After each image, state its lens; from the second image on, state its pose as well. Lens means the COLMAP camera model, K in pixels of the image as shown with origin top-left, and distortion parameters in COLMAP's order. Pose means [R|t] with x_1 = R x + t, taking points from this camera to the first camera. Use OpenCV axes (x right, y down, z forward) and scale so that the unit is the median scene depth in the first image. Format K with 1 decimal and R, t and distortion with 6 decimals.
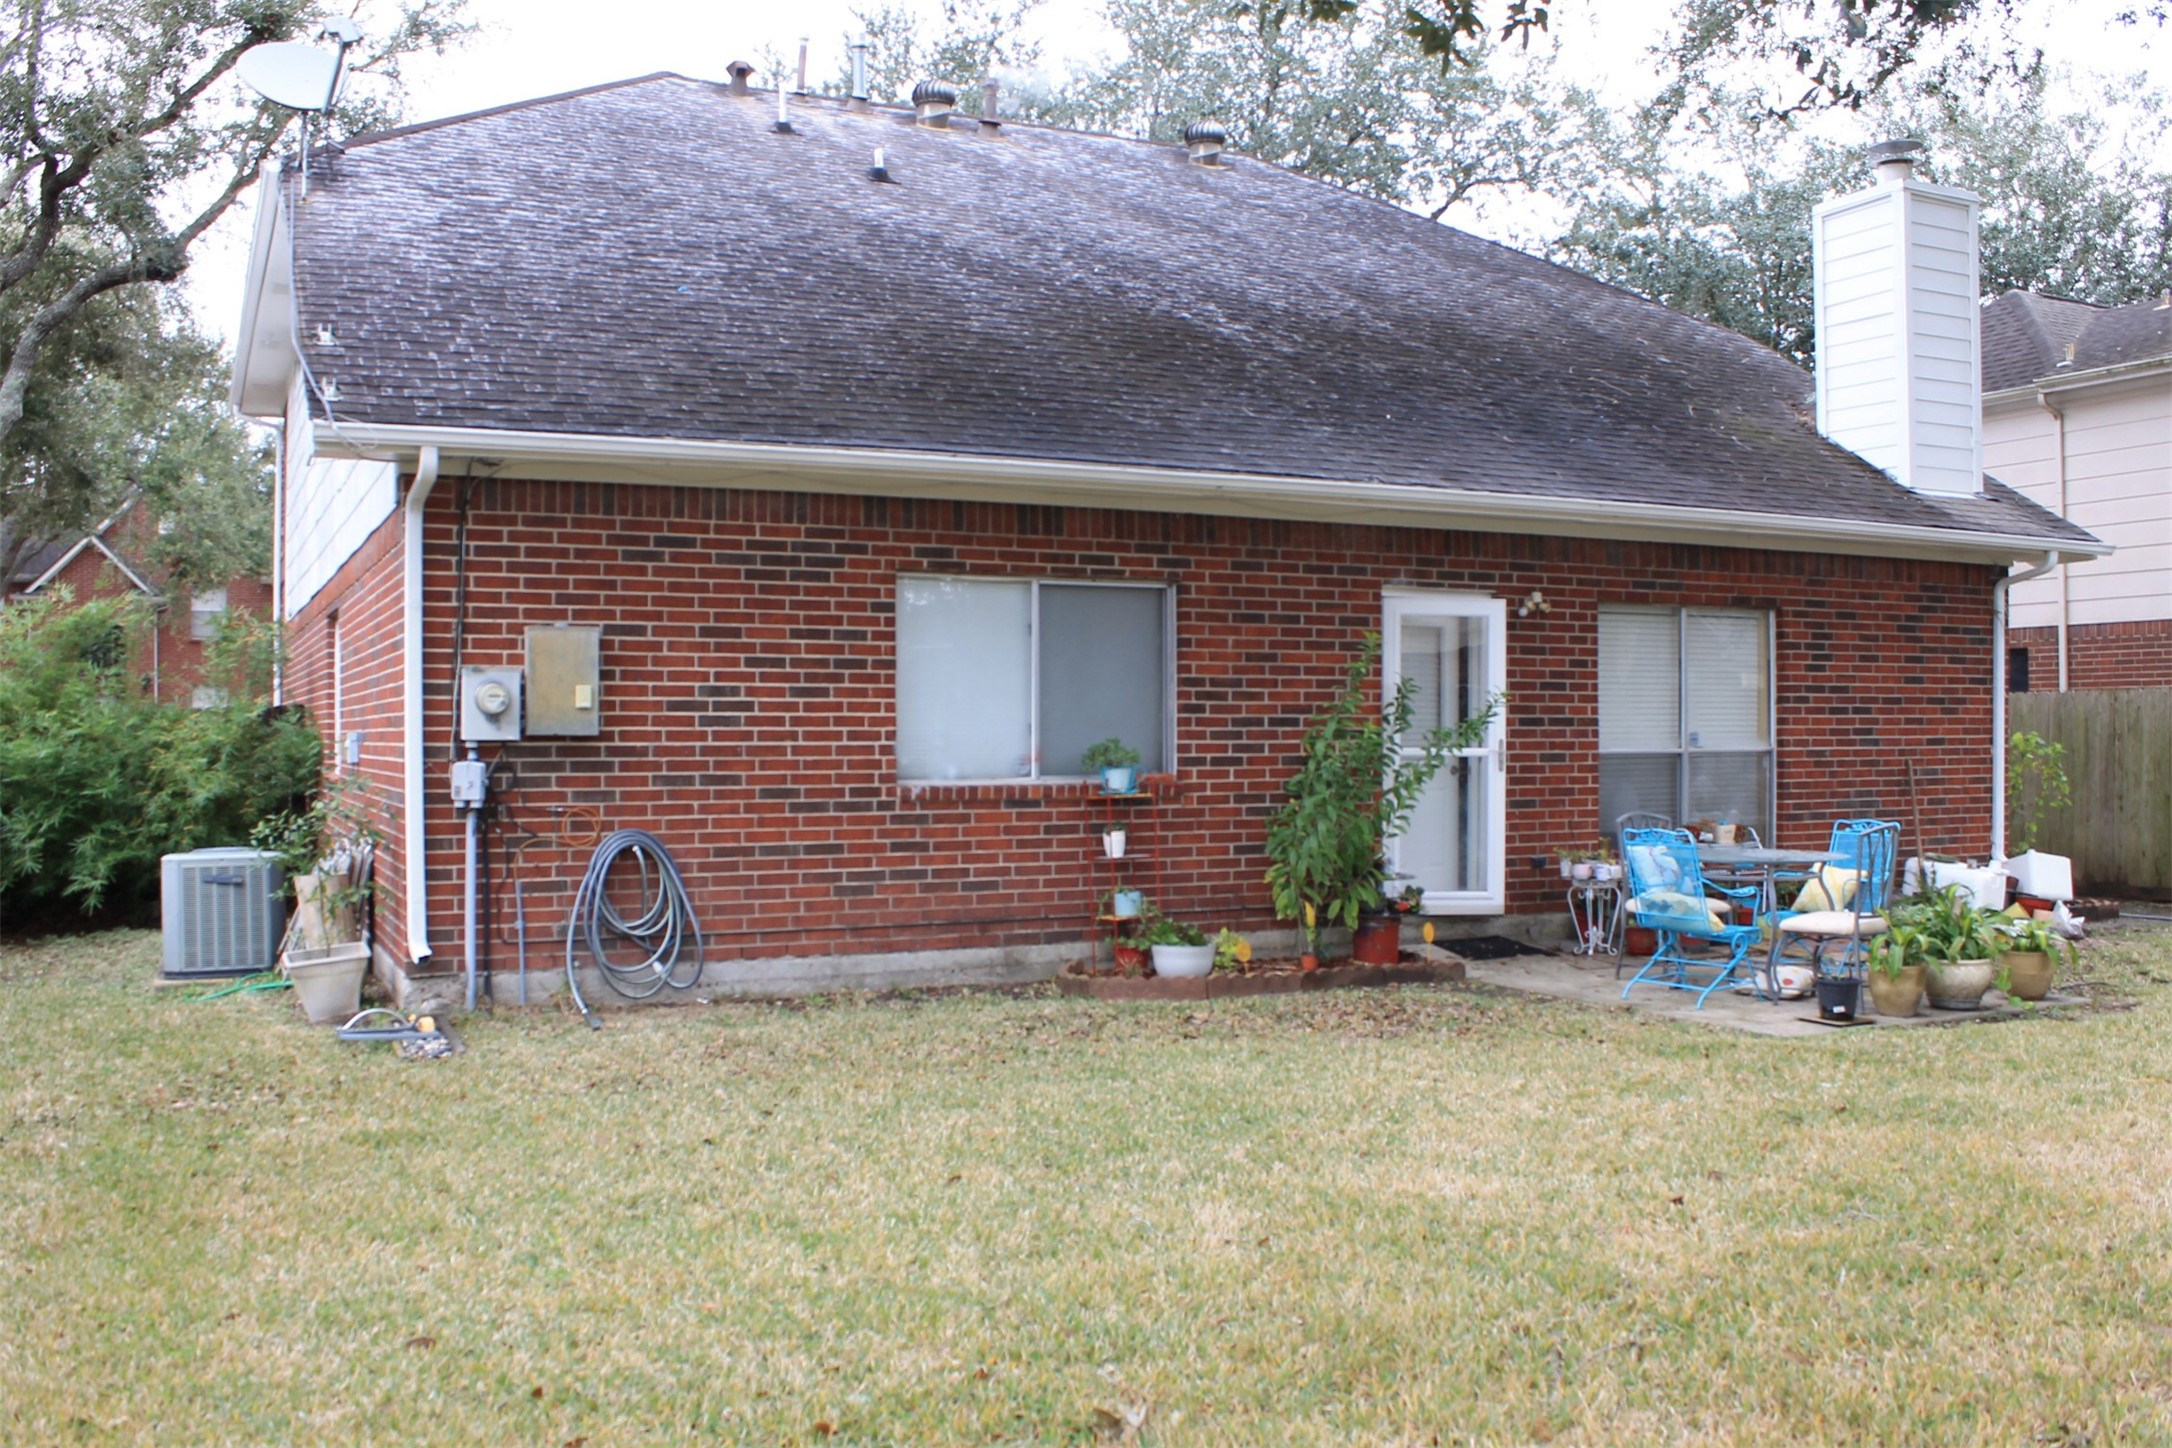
lens RADIAL K [[1899.5, 0, 1085.5], [0, 1899.5, 738.7], [0, 0, 1]] dist [-0.132062, 0.103900]
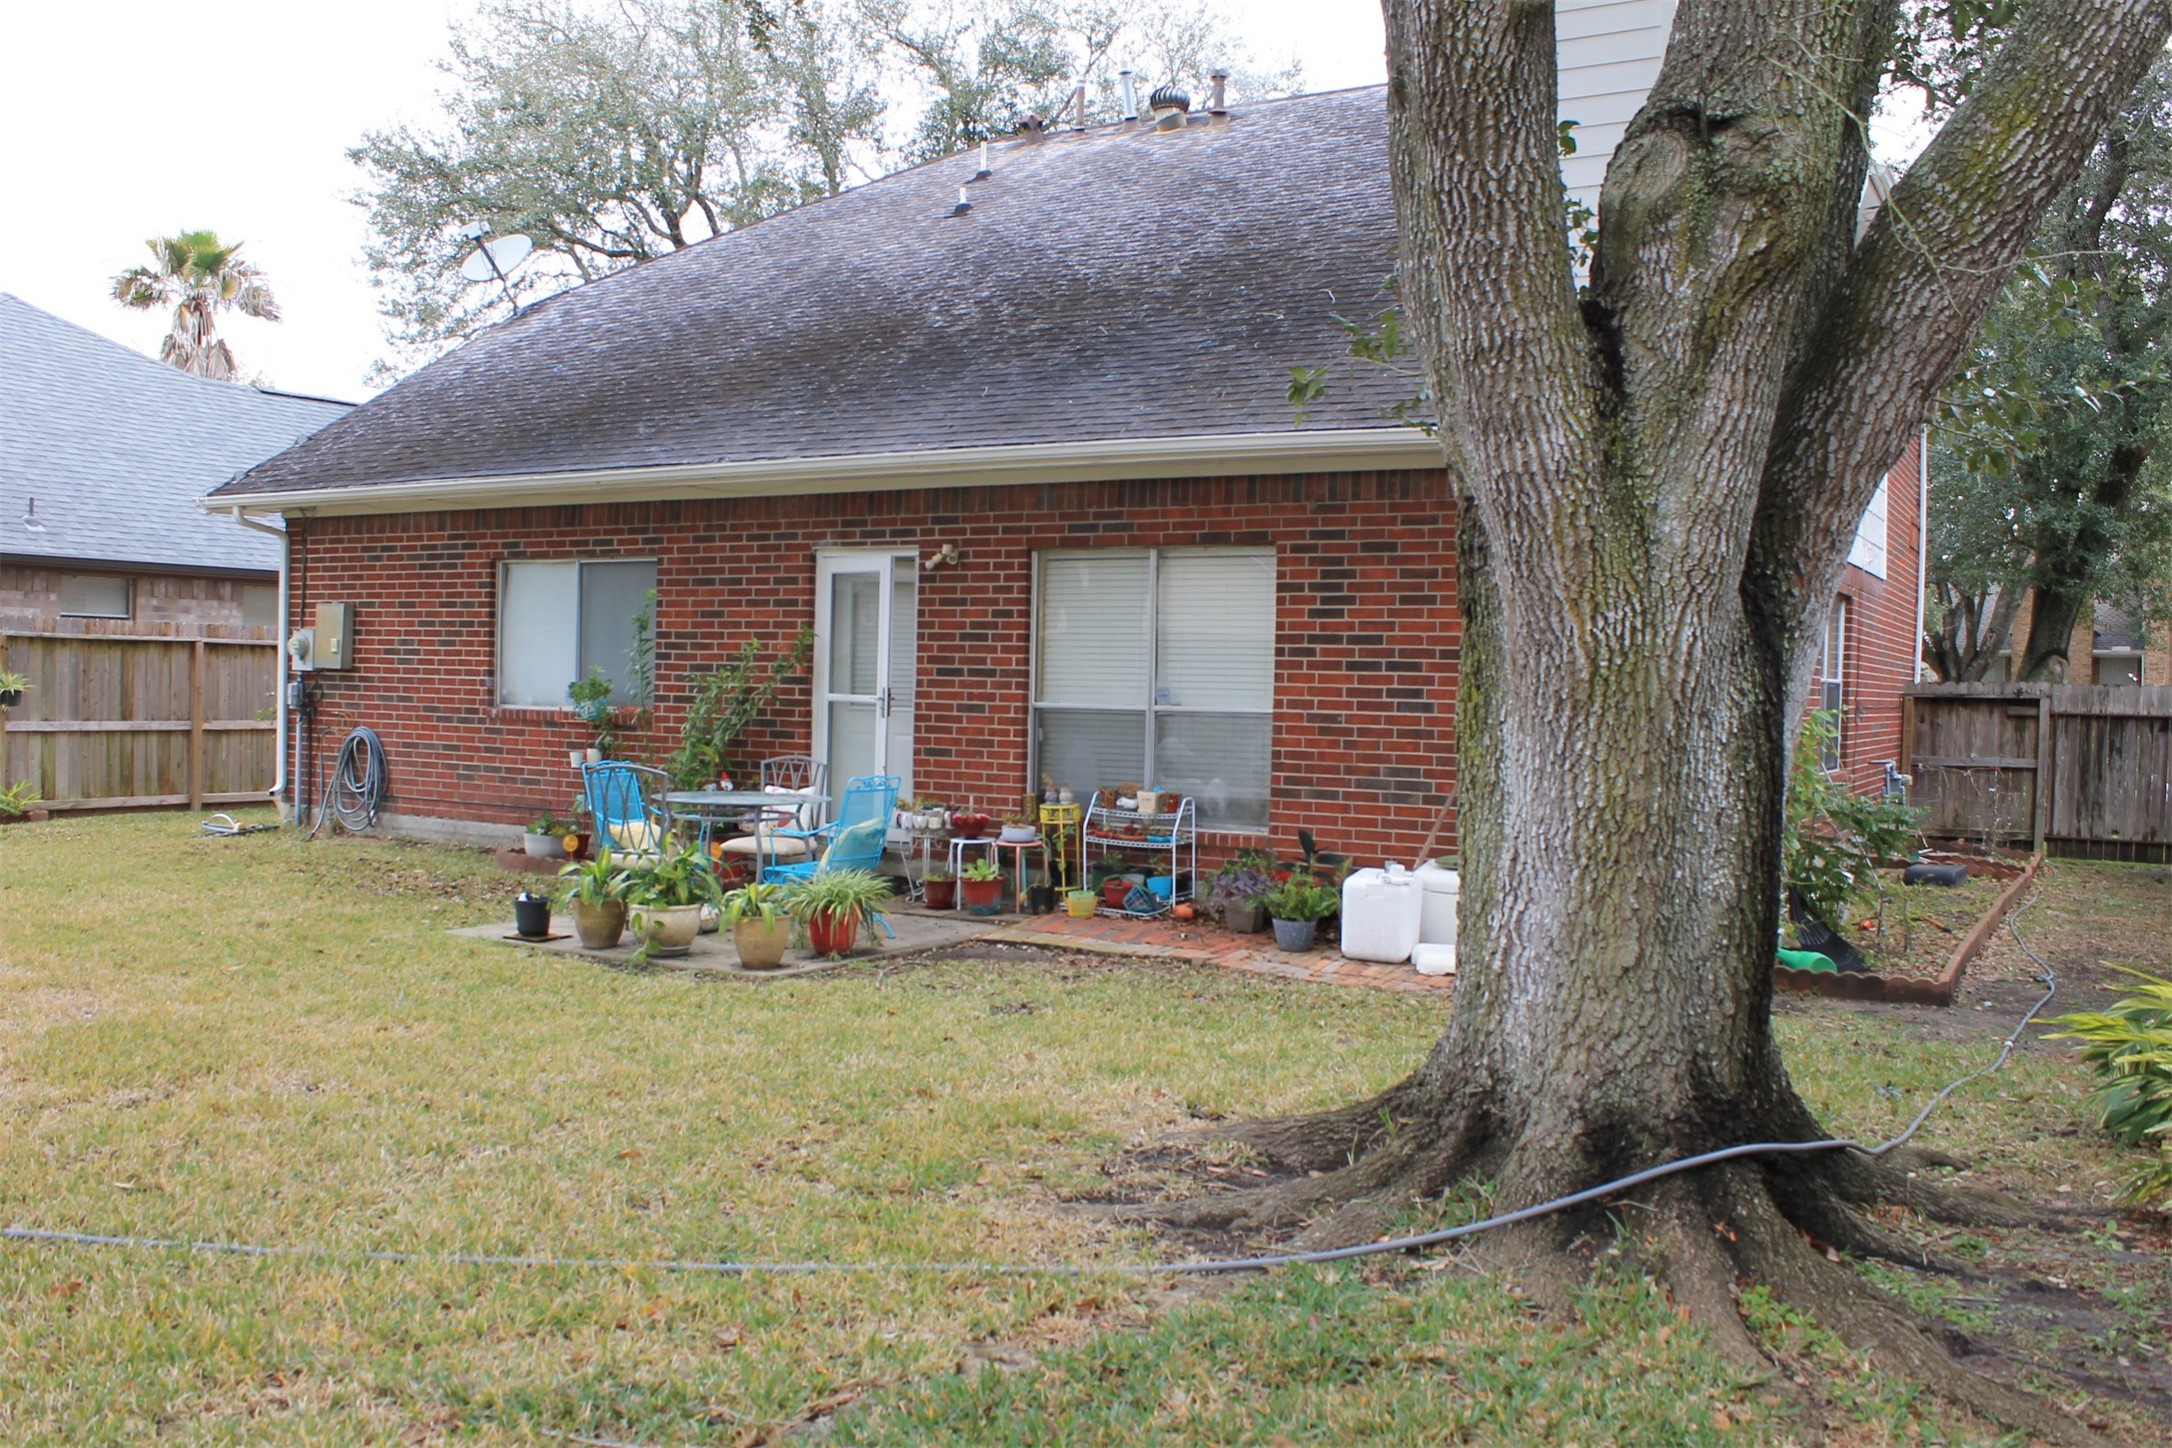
lens RADIAL K [[1899.5, 0, 1086.9], [0, 1899.5, 716.4], [0, 0, 1]] dist [-0.132062, 0.103900]
pose [[0.539684, 0.033546, -0.841199, 1.207297], [-0.022568, 0.999423, 0.025377, -0.013470], [0.841565, 0.005289, 0.540130, 0.542206]]
